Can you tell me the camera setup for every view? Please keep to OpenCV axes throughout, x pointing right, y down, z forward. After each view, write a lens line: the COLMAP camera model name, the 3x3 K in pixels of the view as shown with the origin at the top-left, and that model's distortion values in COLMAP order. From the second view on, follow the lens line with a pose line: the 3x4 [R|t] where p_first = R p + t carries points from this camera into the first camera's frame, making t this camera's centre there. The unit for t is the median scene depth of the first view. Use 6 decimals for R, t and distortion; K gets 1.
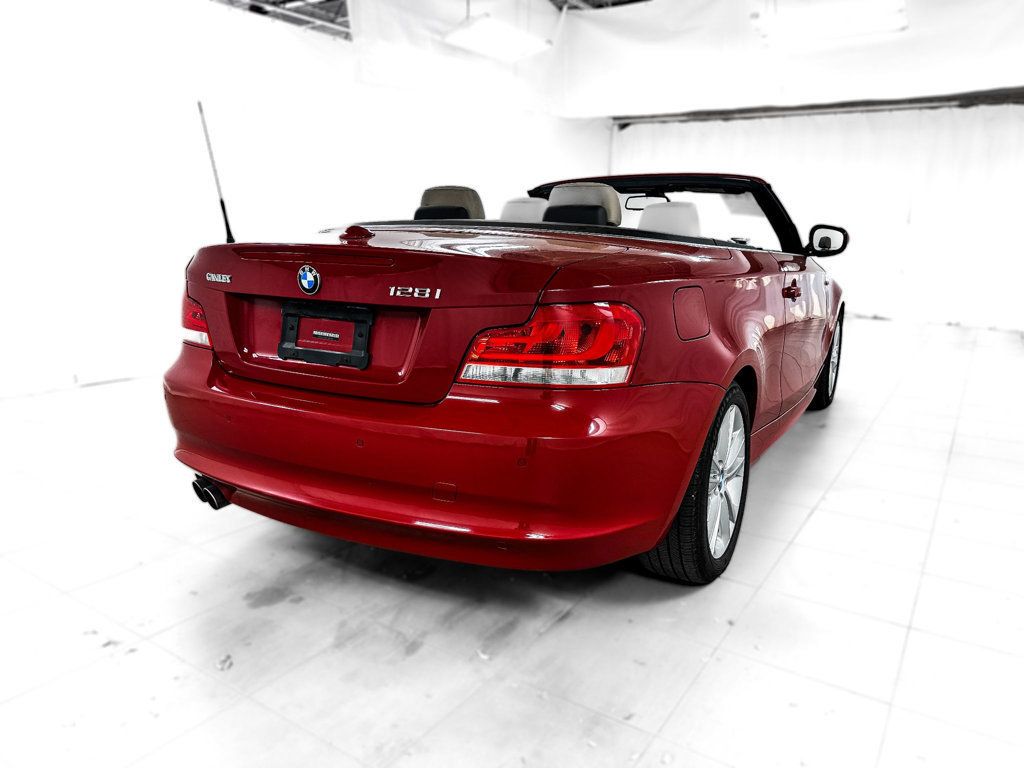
lens RADIAL K [[764.5, 0, 504.5], [0, 764.5, 377.7], [0, 0, 1]] dist [0.039027, -0.039111]
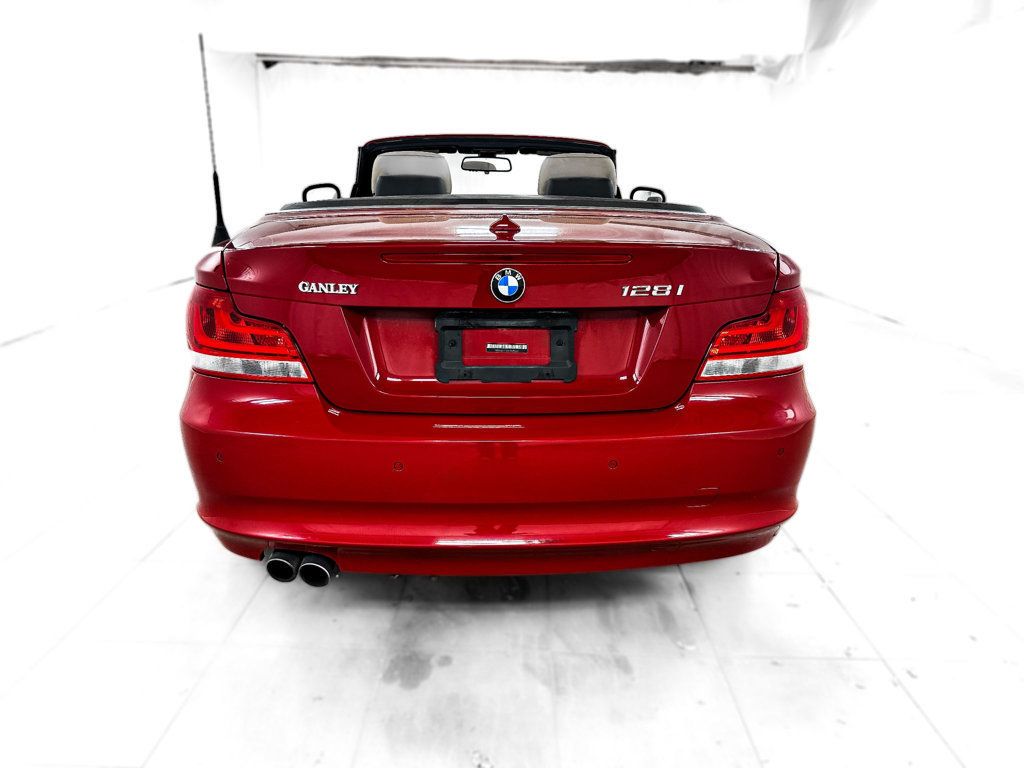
lens RADIAL K [[764.5, 0, 502.1], [0, 764.5, 375.6], [0, 0, 1]] dist [0.039027, -0.039111]
pose [[0.836203, -0.145213, 0.528845, -0.605820], [0.106440, 0.988944, 0.103247, -0.099292], [-0.537991, -0.030045, 0.842415, 0.257788]]
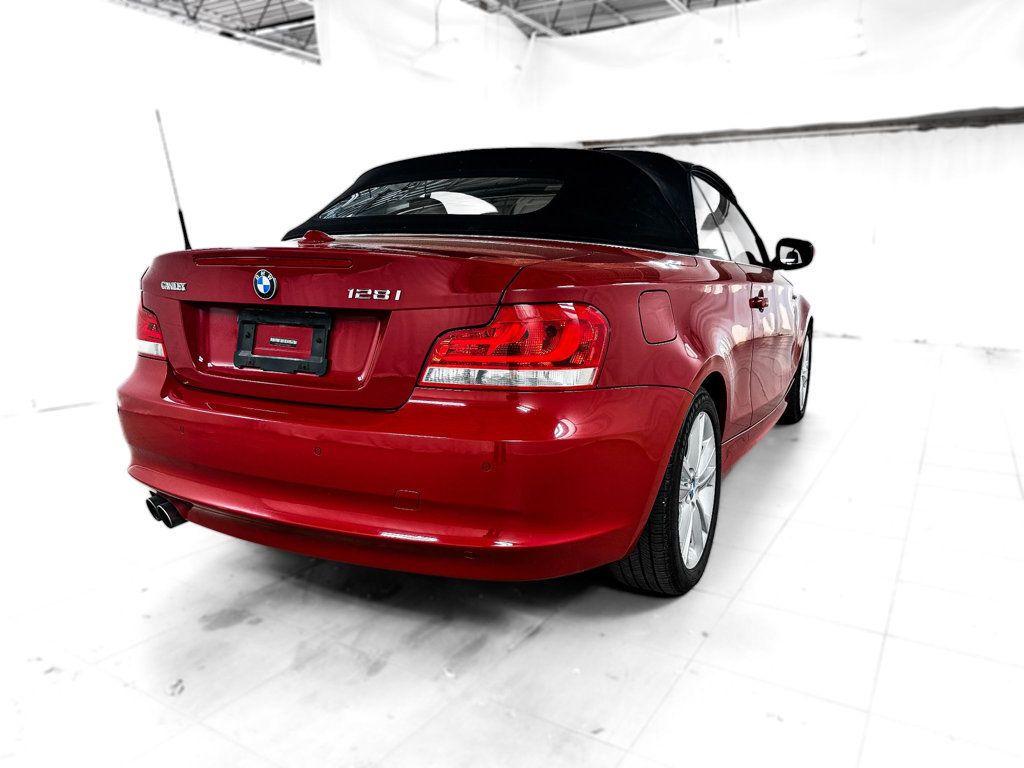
lens RADIAL K [[764.5, 0, 504.4], [0, 764.5, 375.2], [0, 0, 1]] dist [0.039027, -0.039111]
pose [[0.999462, -0.011321, 0.030787, 0.013563], [0.012536, 0.999138, -0.039580, 0.024877], [-0.030312, 0.039945, 0.998742, 0.021993]]
